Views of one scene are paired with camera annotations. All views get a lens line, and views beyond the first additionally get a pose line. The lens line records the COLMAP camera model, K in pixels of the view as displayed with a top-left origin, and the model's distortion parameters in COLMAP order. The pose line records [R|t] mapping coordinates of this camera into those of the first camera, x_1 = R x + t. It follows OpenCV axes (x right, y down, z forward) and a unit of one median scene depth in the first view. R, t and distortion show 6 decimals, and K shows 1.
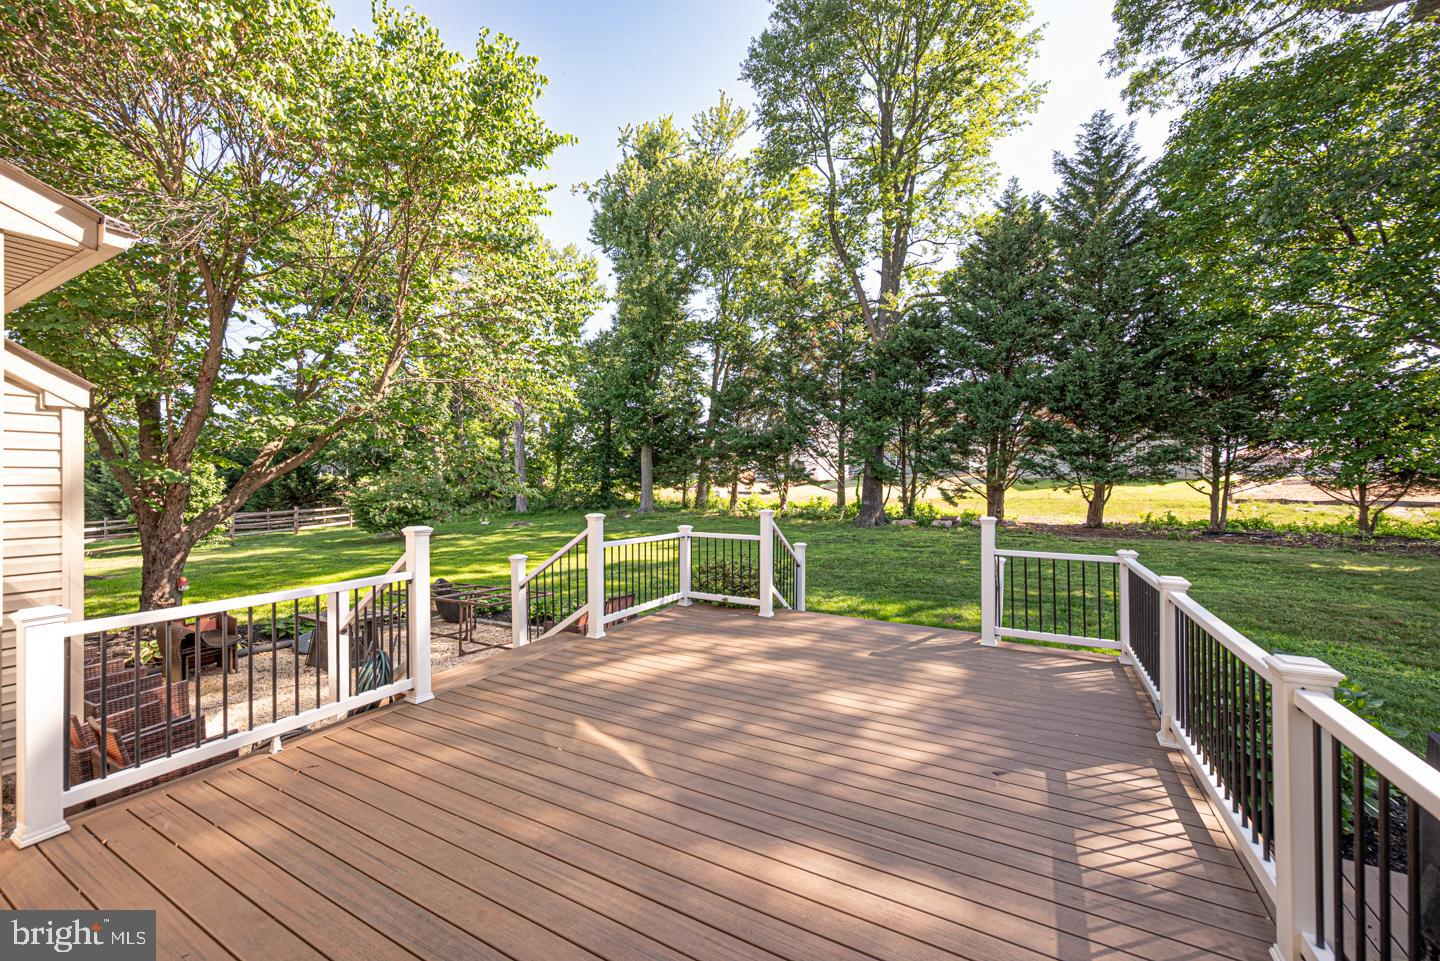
lens RADIAL K [[561.6, 0, 720.0], [0, 561.6, 480.5], [0, 0, 1]] dist [0.000395, 0.000038]
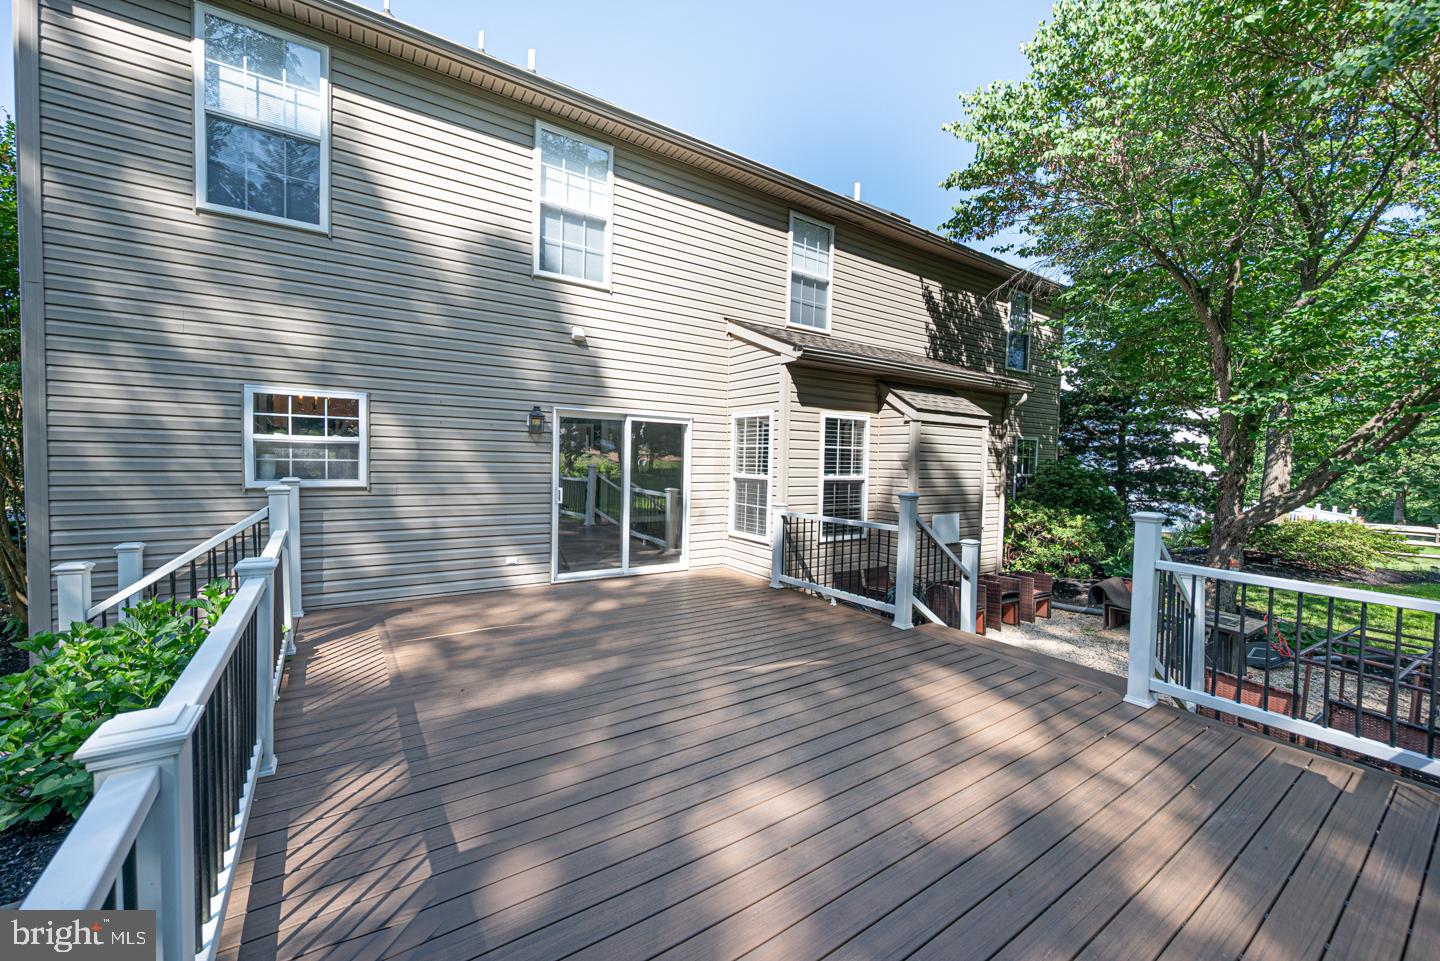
lens RADIAL K [[561.6, 0, 720.0], [0, 561.6, 480.5], [0, 0, 1]] dist [0.000395, 0.000038]
pose [[-0.455389, 0.022825, -0.890000, 0.729241], [-0.022745, 0.999047, 0.037260, 0.014546], [0.890002, 0.037210, -0.454436, 1.111982]]
